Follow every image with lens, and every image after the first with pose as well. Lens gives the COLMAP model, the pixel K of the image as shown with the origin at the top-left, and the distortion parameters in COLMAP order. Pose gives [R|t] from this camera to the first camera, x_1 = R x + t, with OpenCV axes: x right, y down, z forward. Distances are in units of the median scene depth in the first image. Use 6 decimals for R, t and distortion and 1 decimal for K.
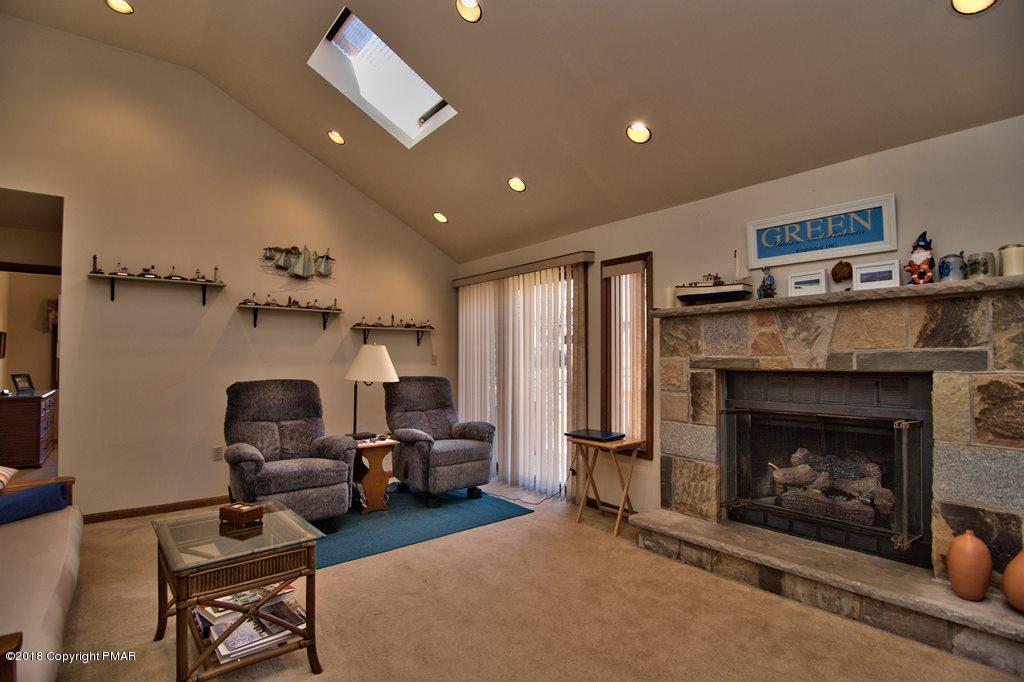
lens RADIAL K [[488.9, 0, 511.4], [0, 488.9, 343.3], [0, 0, 1]] dist [-0.010716, -0.006655]
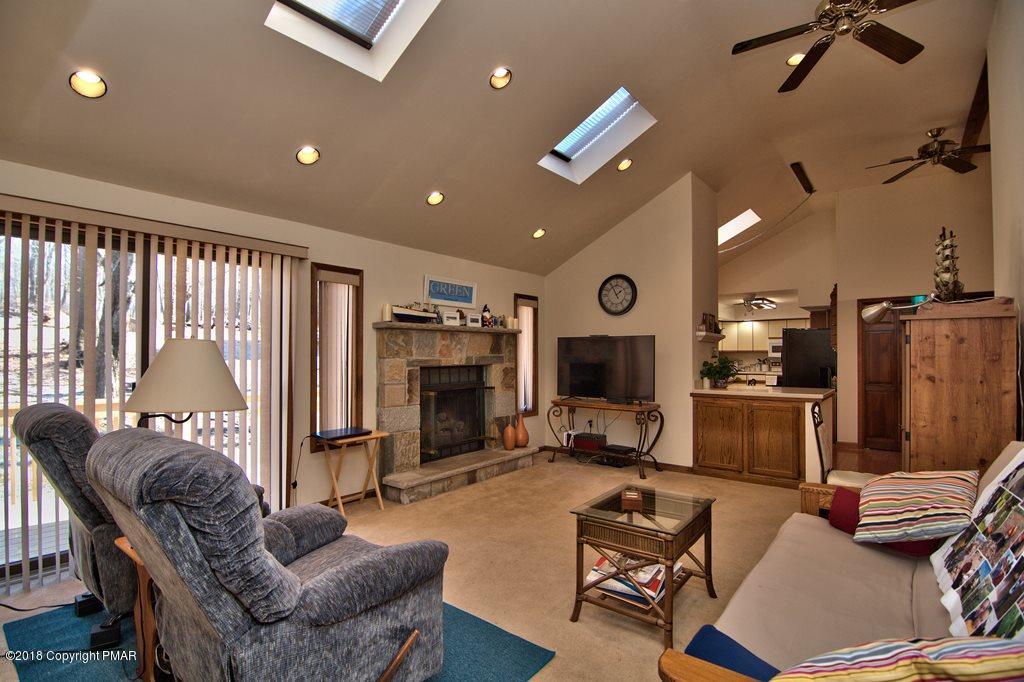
lens RADIAL K [[488.9, 0, 504.7], [0, 488.9, 347.1], [0, 0, 1]] dist [-0.010716, -0.006655]
pose [[-0.202410, 0.015855, 0.979173, -1.173509], [-0.028567, 0.999348, -0.022087, 0.019587], [-0.978884, -0.032443, -0.201825, 1.107449]]
